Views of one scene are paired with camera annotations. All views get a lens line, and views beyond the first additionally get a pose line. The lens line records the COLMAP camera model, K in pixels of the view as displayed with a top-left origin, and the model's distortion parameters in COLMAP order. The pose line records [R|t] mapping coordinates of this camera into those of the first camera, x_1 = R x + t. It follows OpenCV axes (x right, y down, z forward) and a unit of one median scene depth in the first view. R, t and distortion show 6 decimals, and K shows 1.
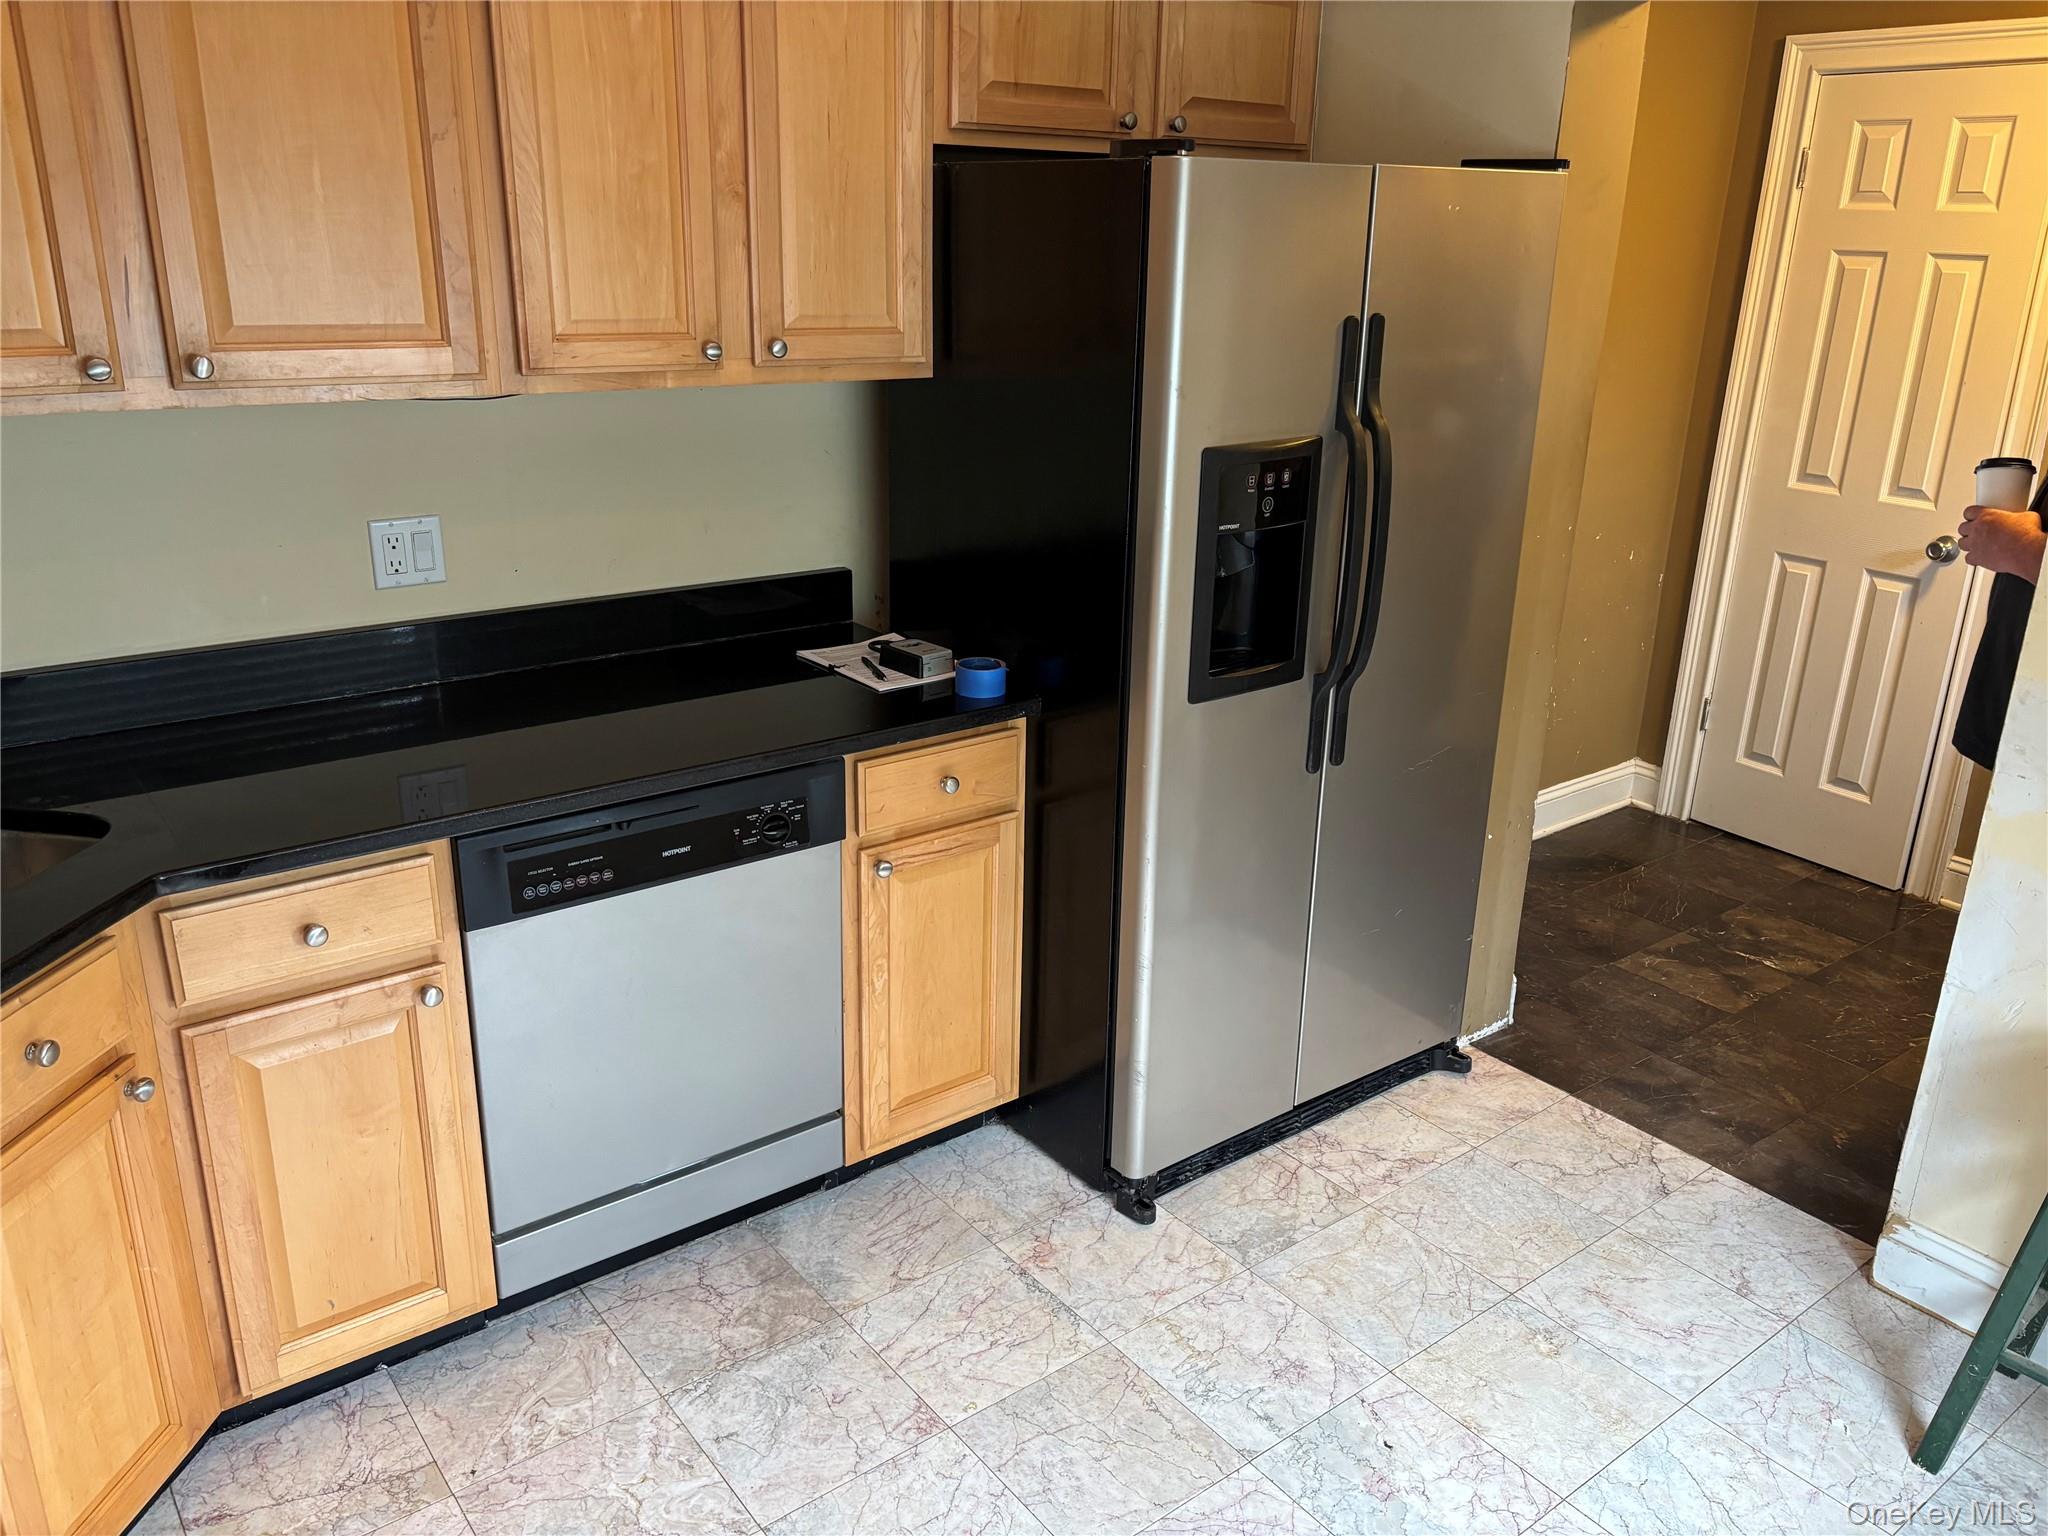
lens RADIAL K [[1544.0, 0, 1023.4], [0, 1544.0, 766.0], [0, 0, 1]] dist [0.091315, -0.245866]
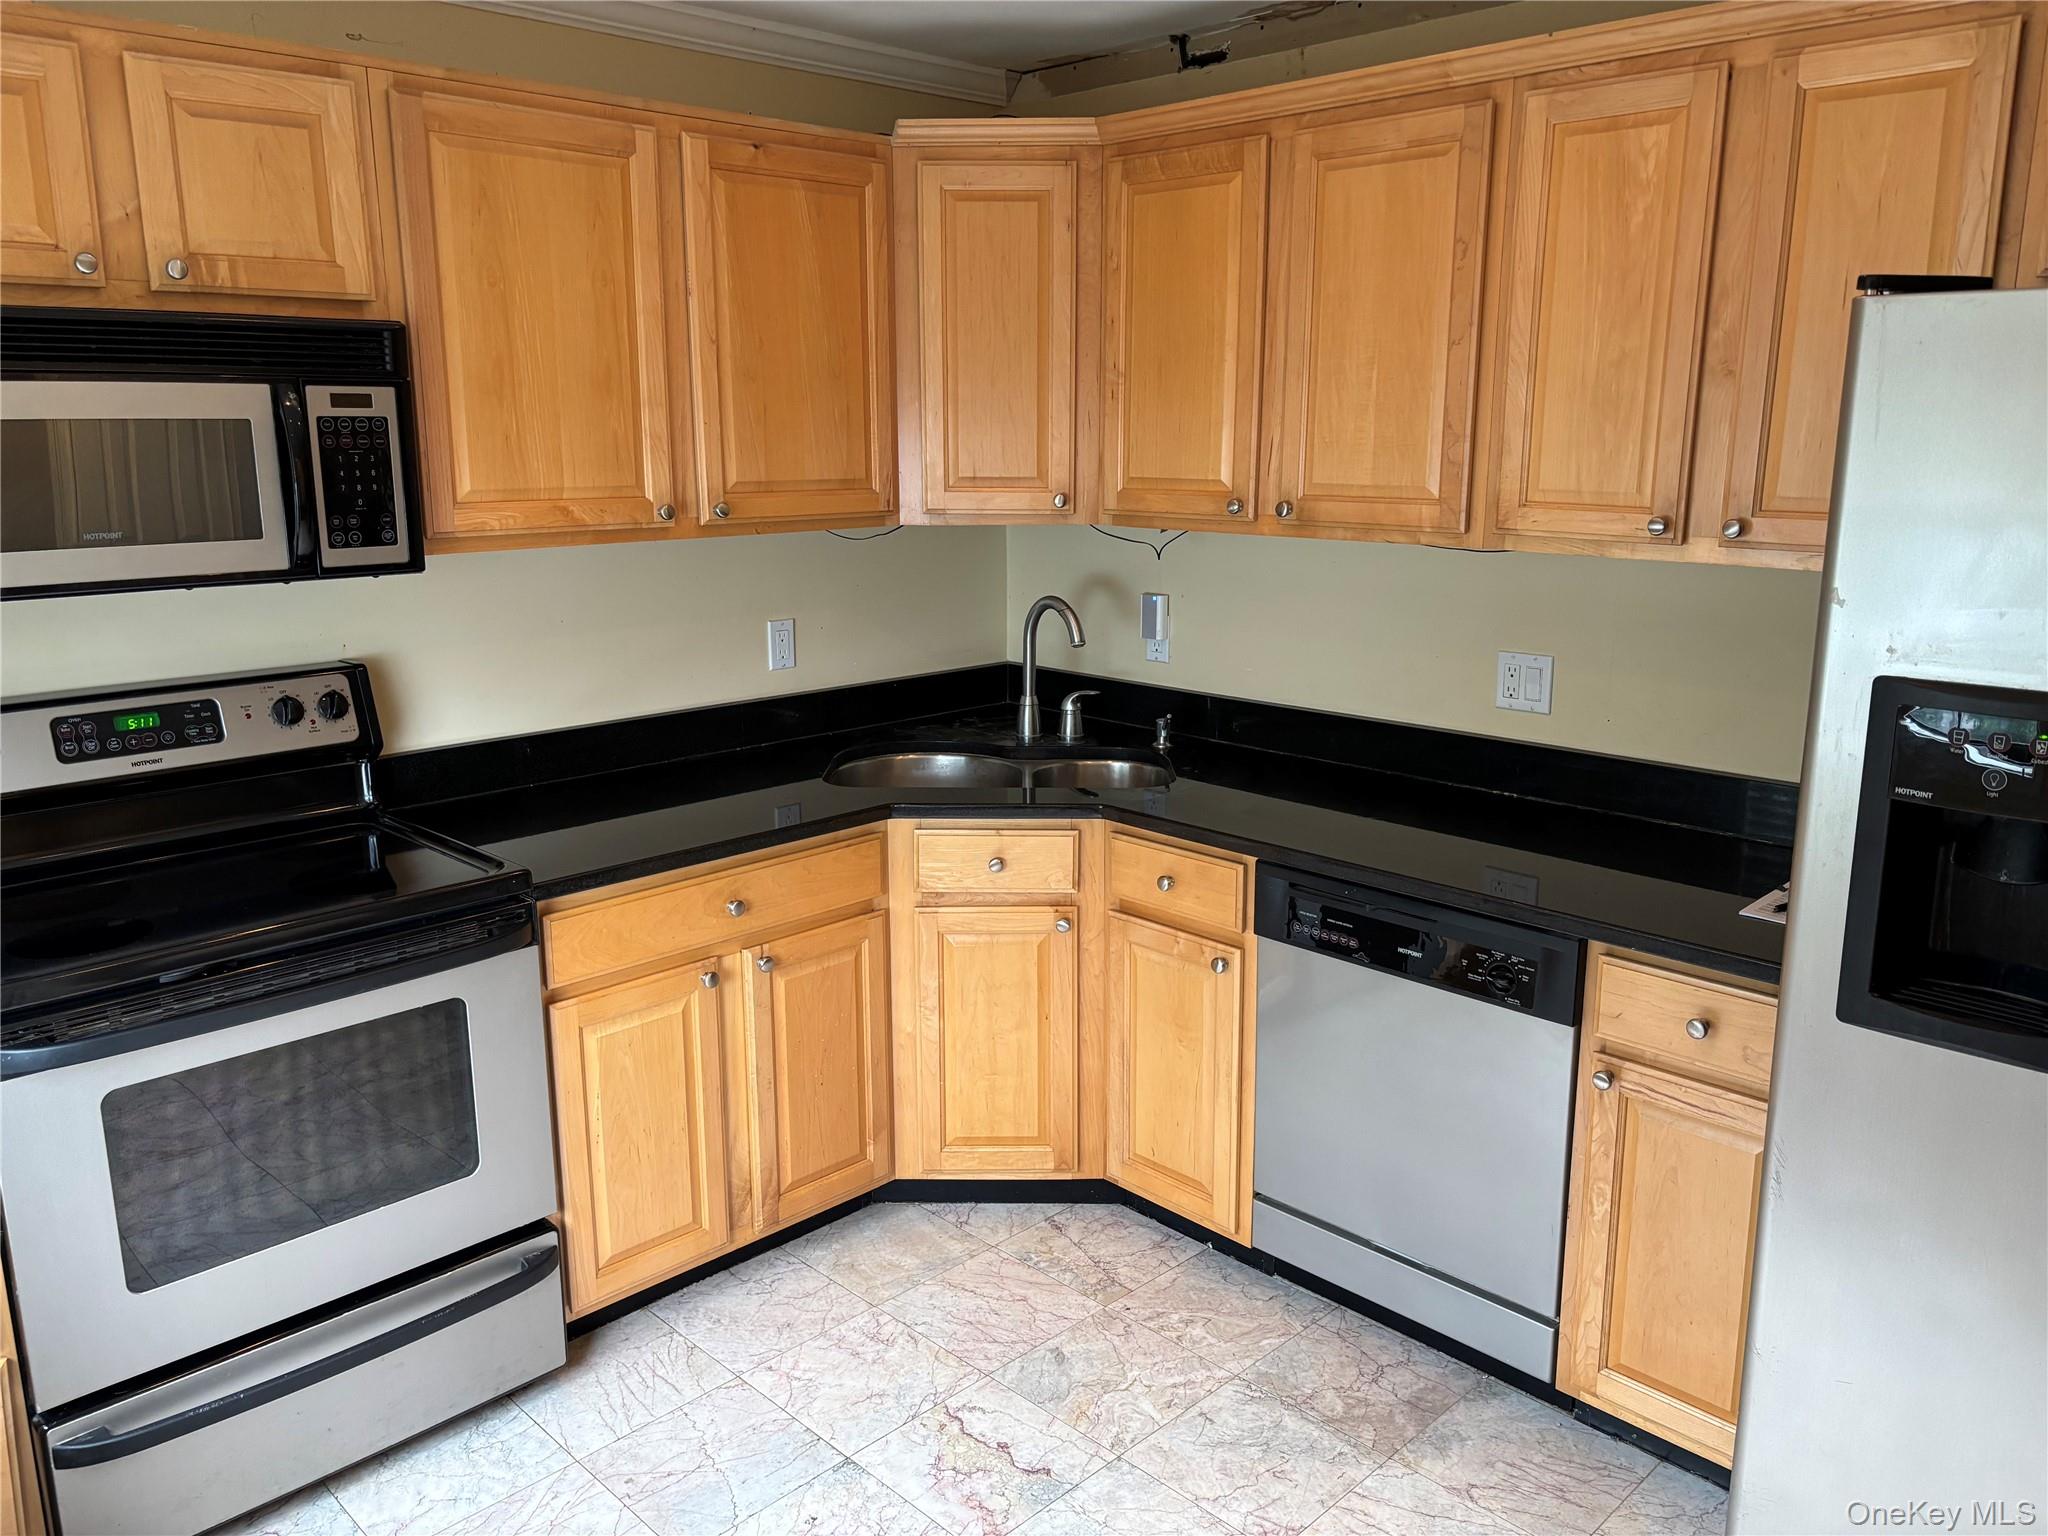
lens RADIAL K [[1565.2, 0, 1035.7], [0, 1565.2, 770.6], [0, 0, 1]] dist [0.107708, -0.144678]
pose [[0.121479, 0.199463, -0.972346, 0.792536], [-0.322608, 0.934352, 0.151365, -0.146853], [0.938705, 0.295299, 0.177852, 0.493766]]
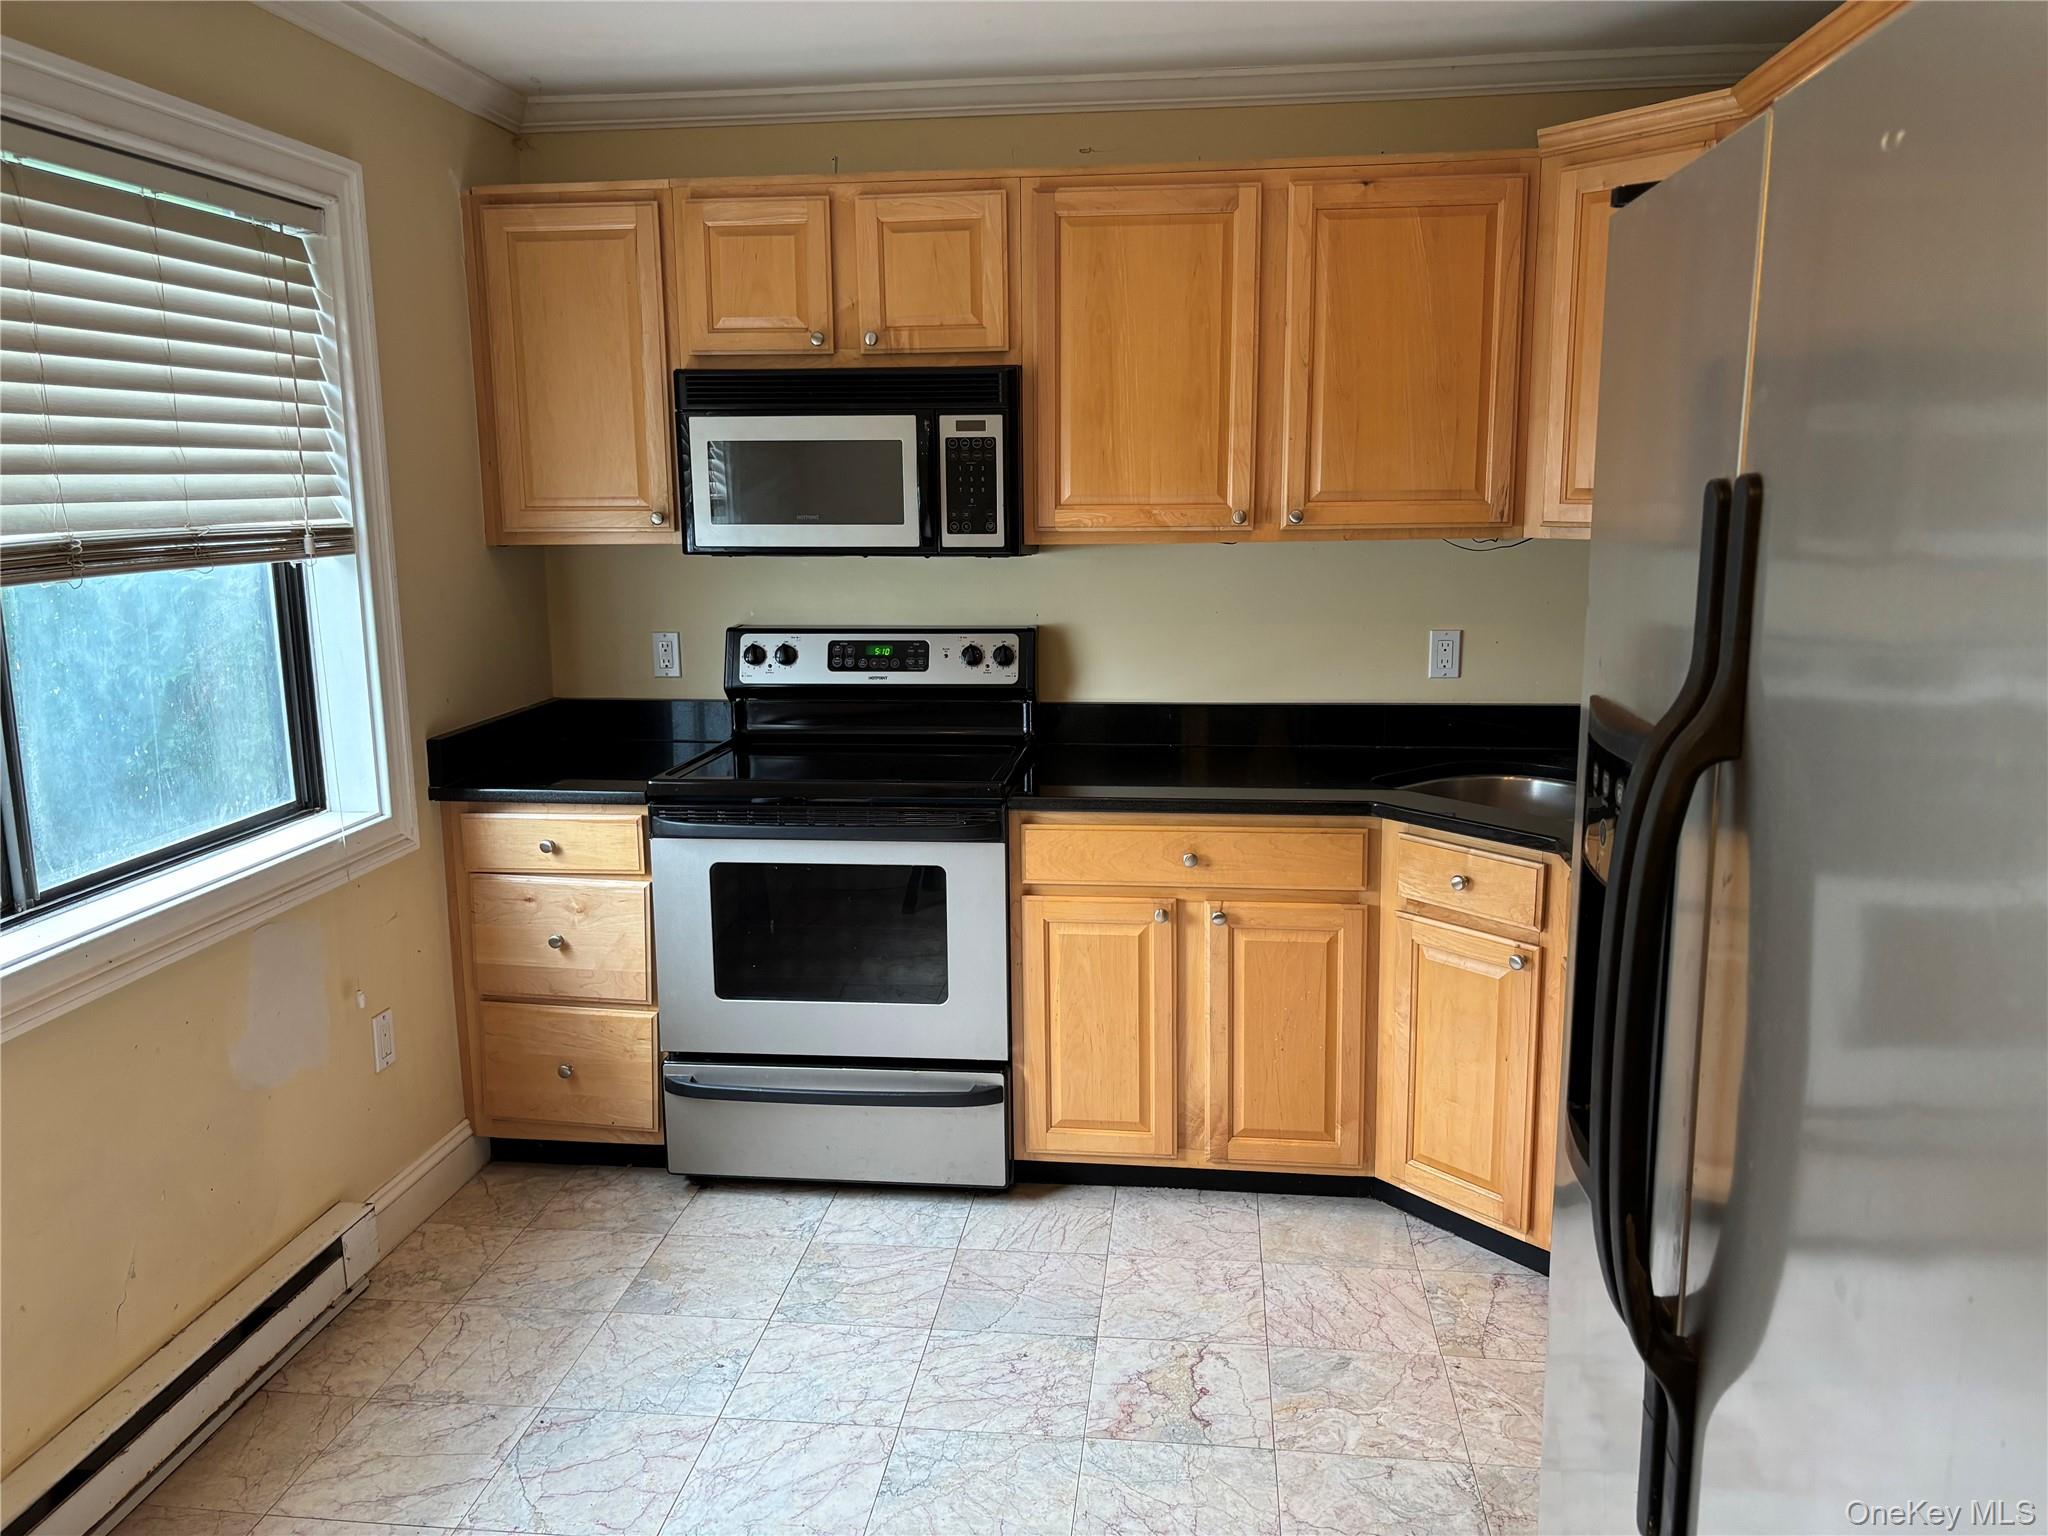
lens RADIAL K [[1565.2, 0, 1035.7], [0, 1565.2, 770.6], [0, 0, 1]] dist [0.107708, -0.144678]
pose [[-0.701269, 0.114223, -0.703687, 0.664618], [-0.239929, 0.891683, 0.383843, -0.349616], [0.671309, 0.438012, -0.597904, 1.201886]]
